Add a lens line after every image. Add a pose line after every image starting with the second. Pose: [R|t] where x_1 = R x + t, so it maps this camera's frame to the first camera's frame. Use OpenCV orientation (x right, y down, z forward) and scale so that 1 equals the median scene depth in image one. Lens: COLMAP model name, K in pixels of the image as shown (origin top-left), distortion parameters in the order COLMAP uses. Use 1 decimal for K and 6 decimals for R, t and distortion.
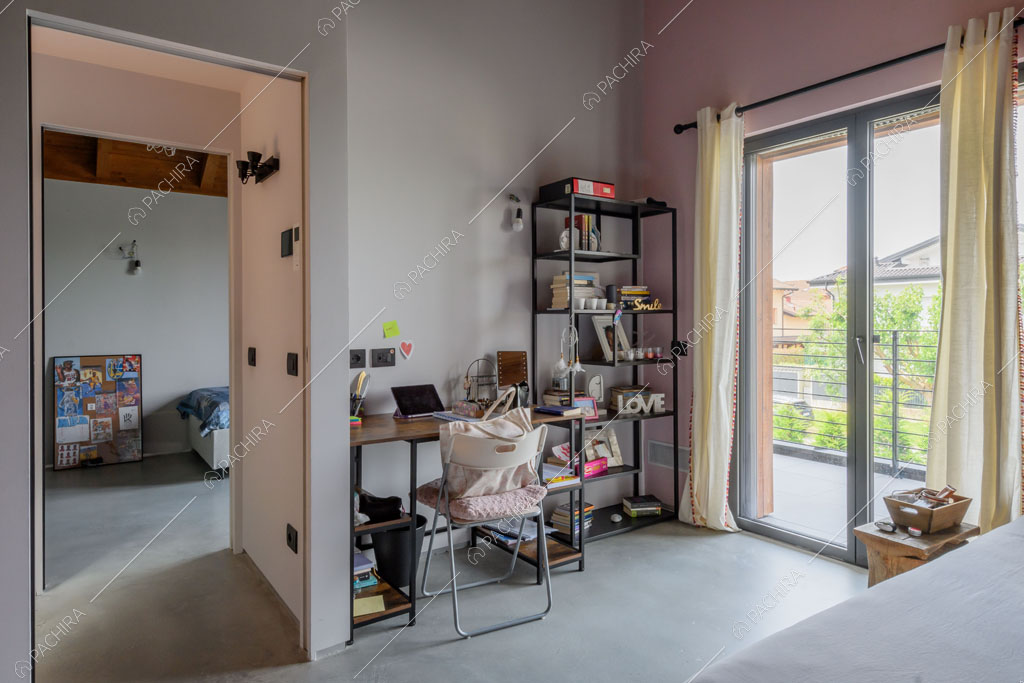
lens RADIAL K [[619.6, 0, 512.3], [0, 619.6, 324.5], [0, 0, 1]] dist [-0.000597, 0.000097]
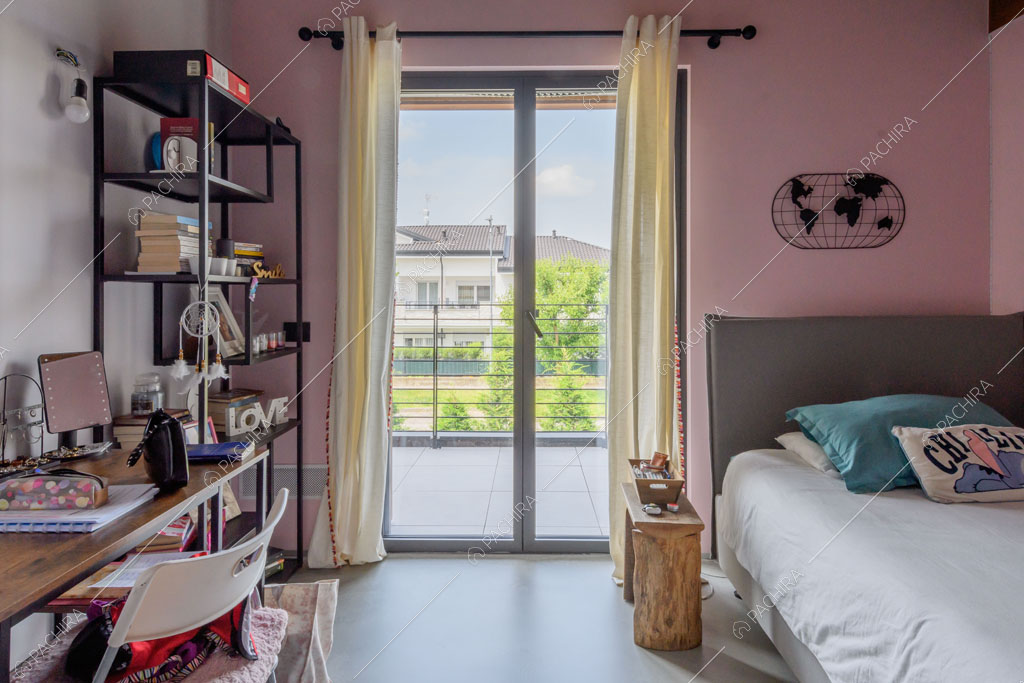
lens RADIAL K [[631.0, 0, 514.4], [0, 631.0, 291.6], [0, 0, 1]] dist [0.008235, -0.001131]
pose [[0.581484, 0.006020, 0.813535, -0.206226], [0.001051, 0.999966, -0.008151, -0.003055], [-0.813557, 0.005595, 0.581458, 0.383784]]
